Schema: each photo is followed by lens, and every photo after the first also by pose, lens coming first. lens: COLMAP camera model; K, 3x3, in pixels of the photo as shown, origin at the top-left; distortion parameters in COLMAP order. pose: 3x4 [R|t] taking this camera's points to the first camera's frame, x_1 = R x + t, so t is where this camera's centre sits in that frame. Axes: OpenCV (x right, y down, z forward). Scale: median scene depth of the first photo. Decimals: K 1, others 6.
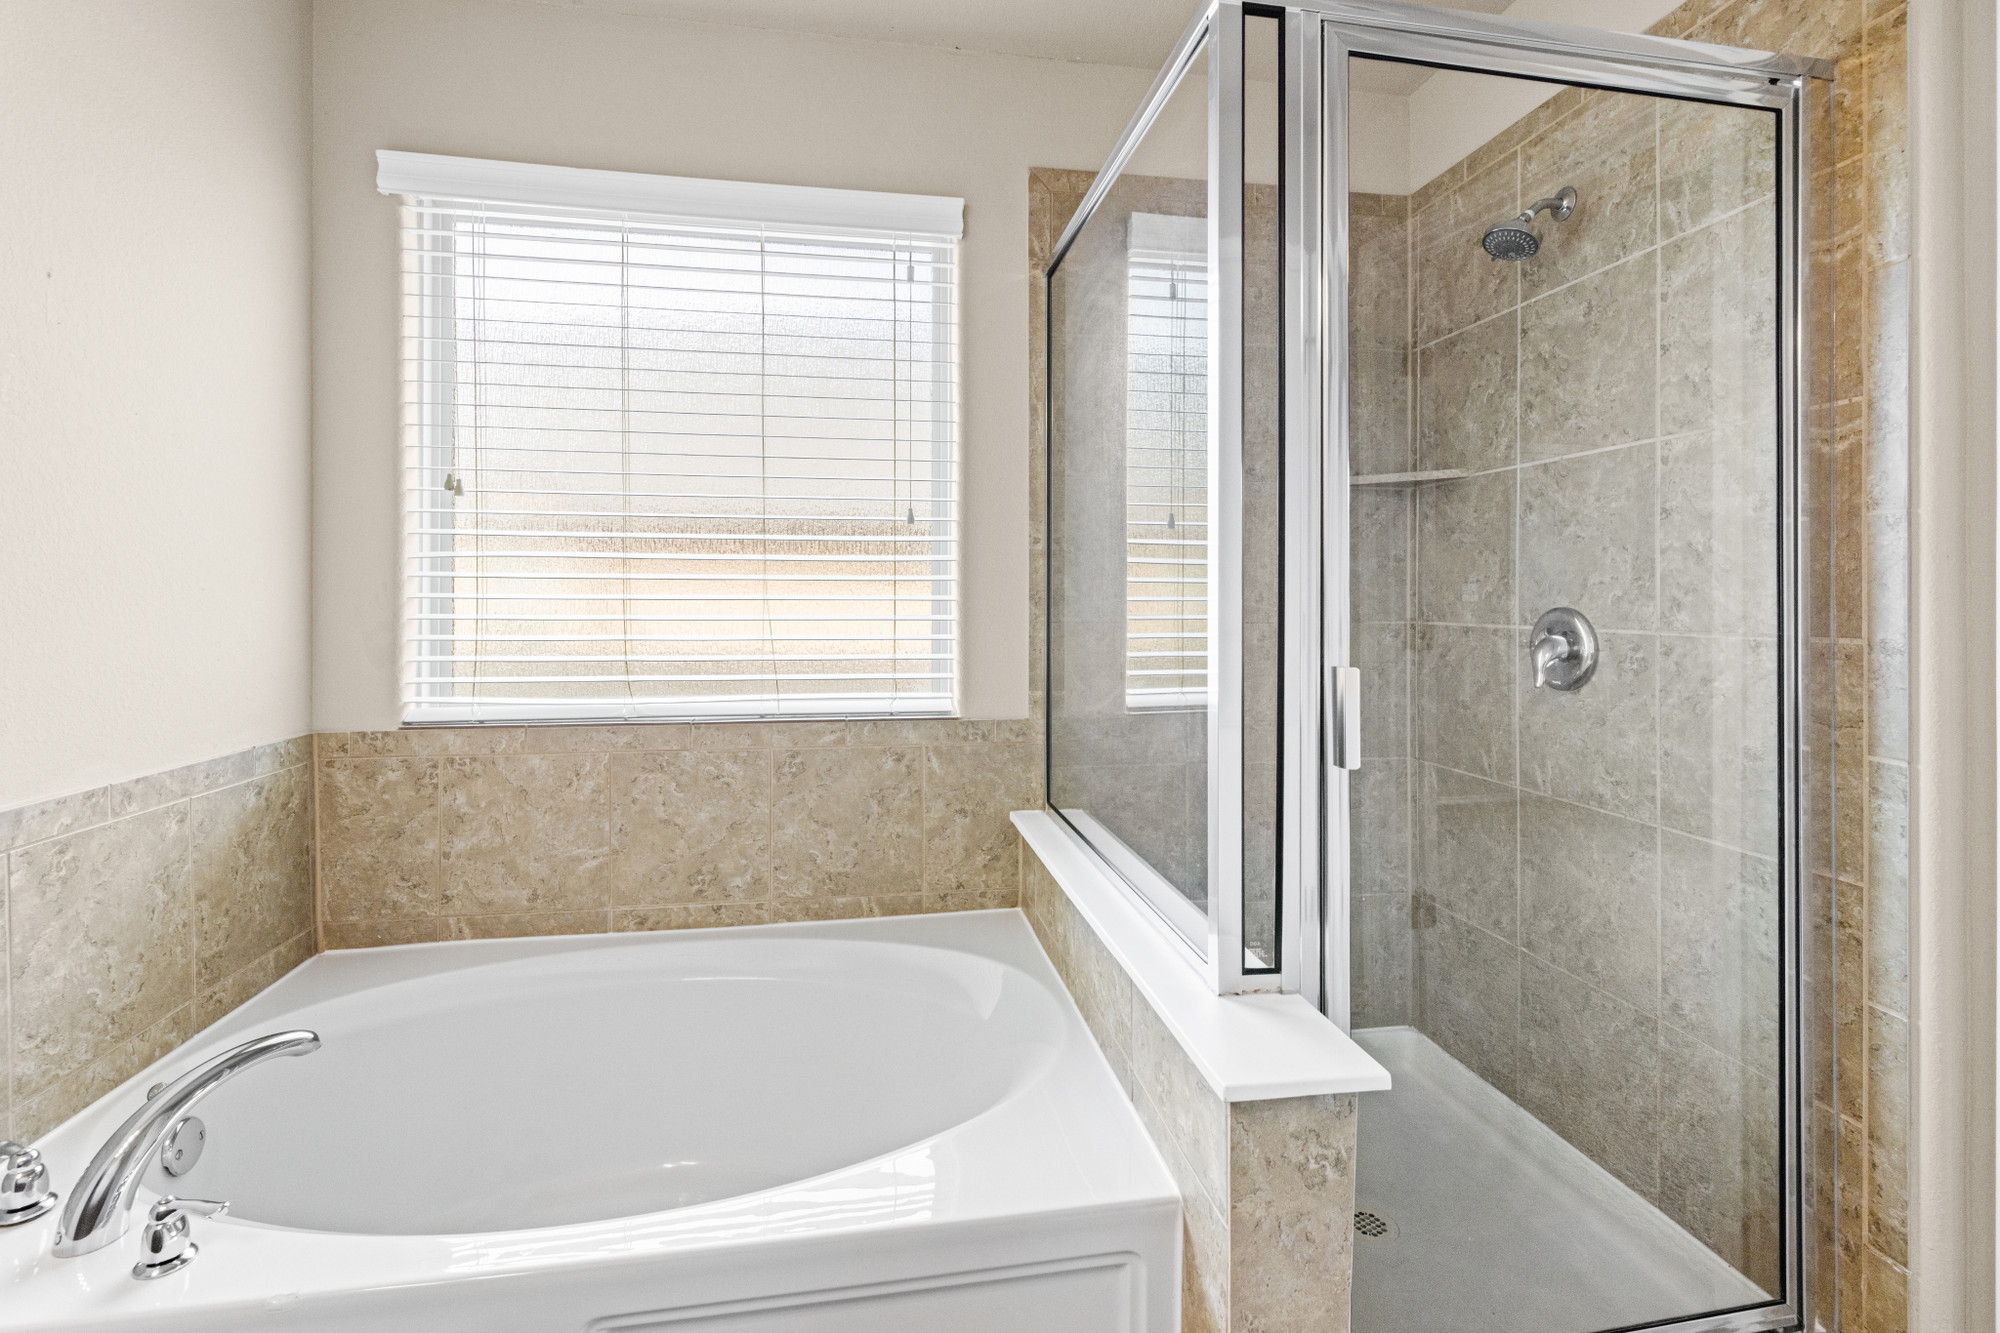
lens RADIAL K [[899.5, 0, 1005.9], [0, 899.5, 591.1], [0, 0, 1]] dist [0.000187, -0.000634]
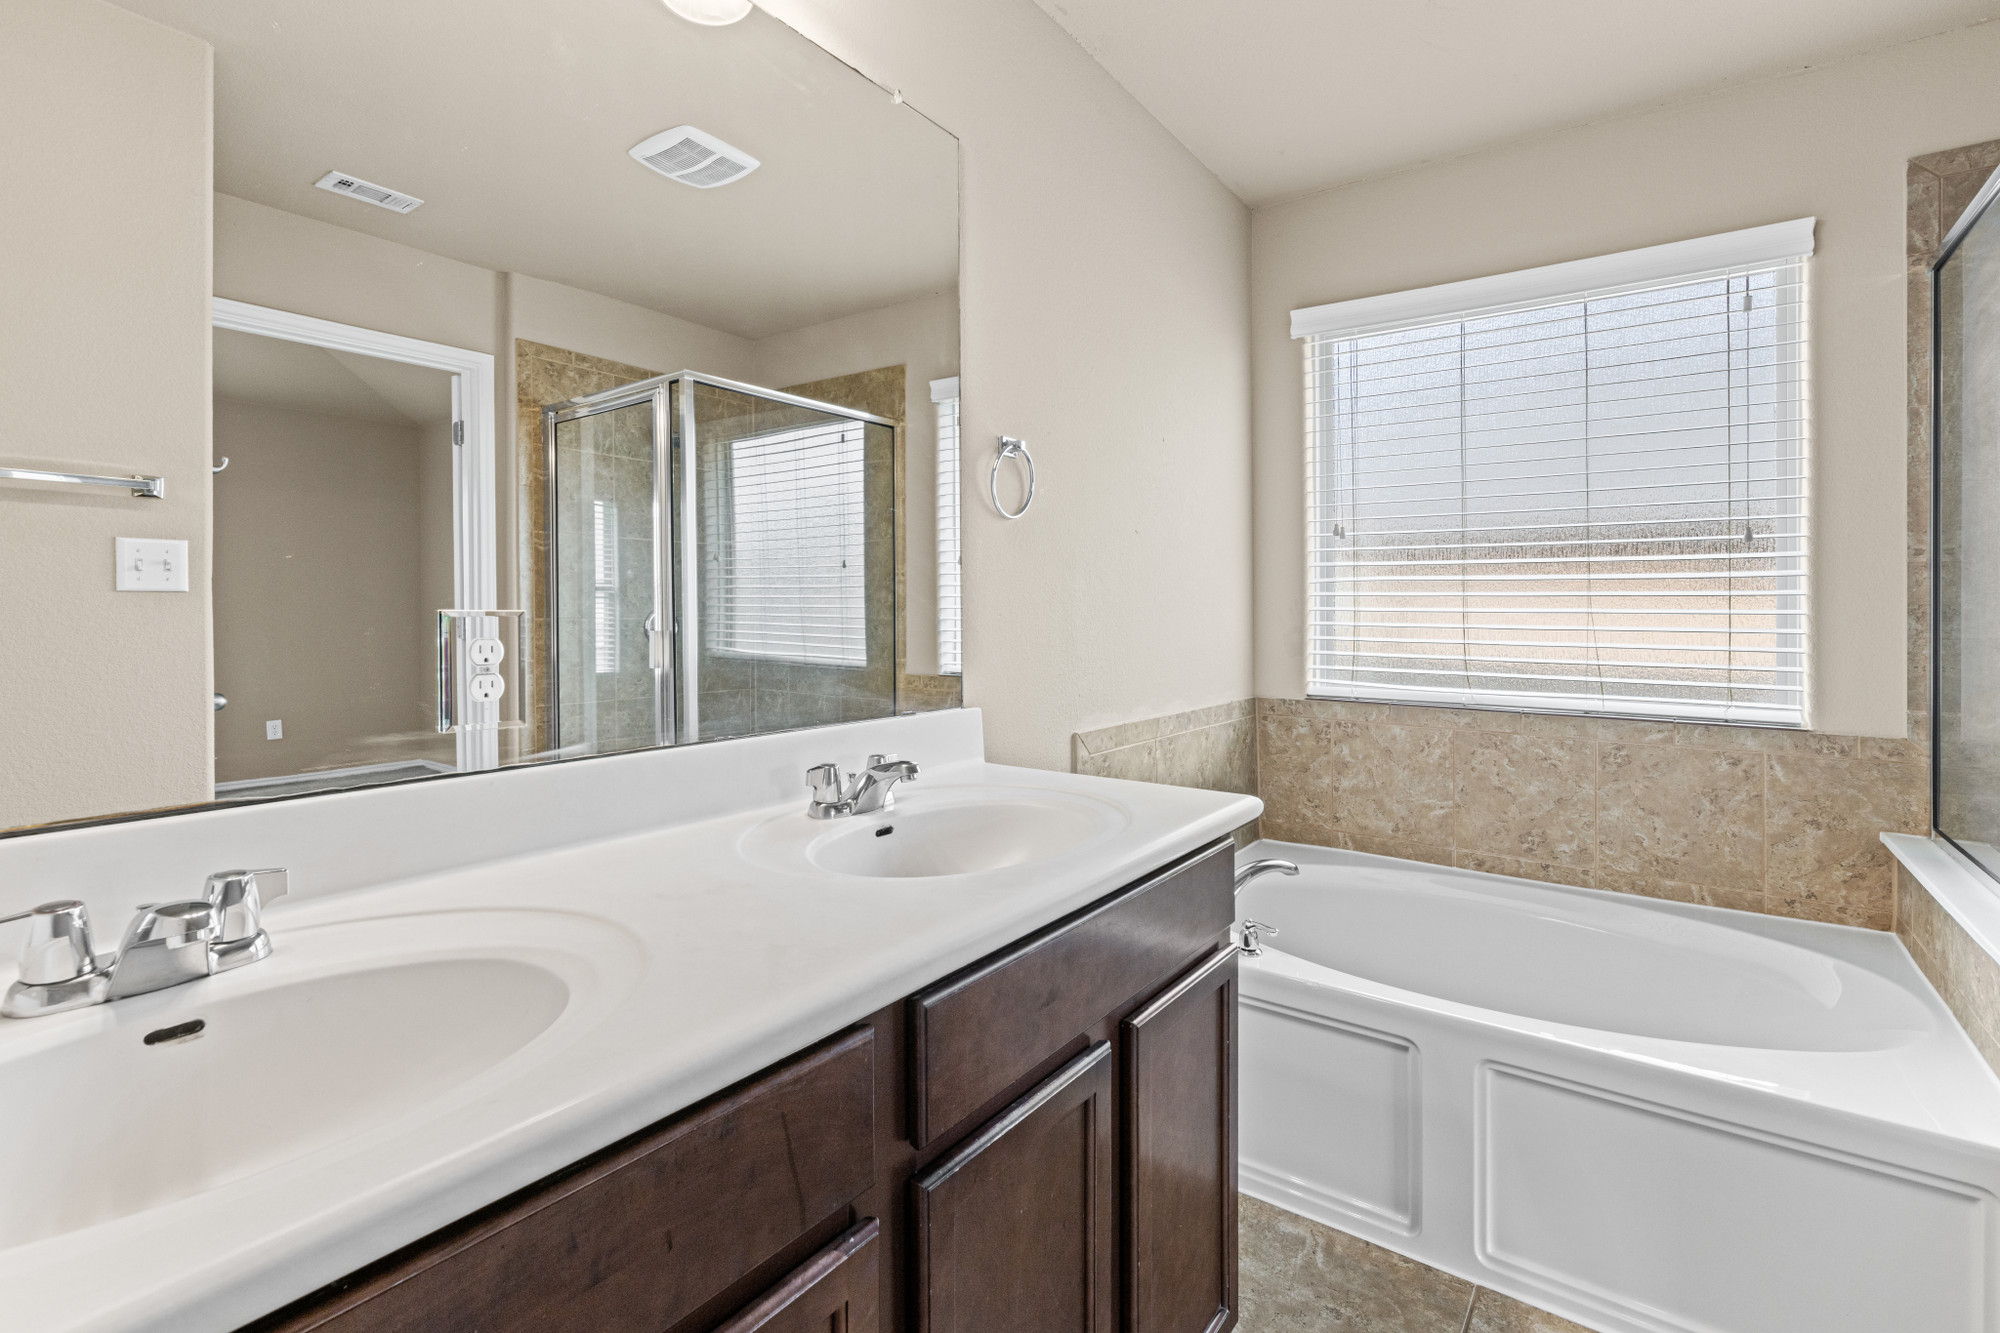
lens RADIAL K [[899.5, 0, 1014.1], [0, 899.5, 602.9], [0, 0, 1]] dist [0.000187, -0.000634]
pose [[0.692452, -0.002556, -0.721459, 0.059548], [0.002059, 0.999997, -0.001566, -0.003403], [0.721461, -0.000401, 0.692455, -0.357524]]
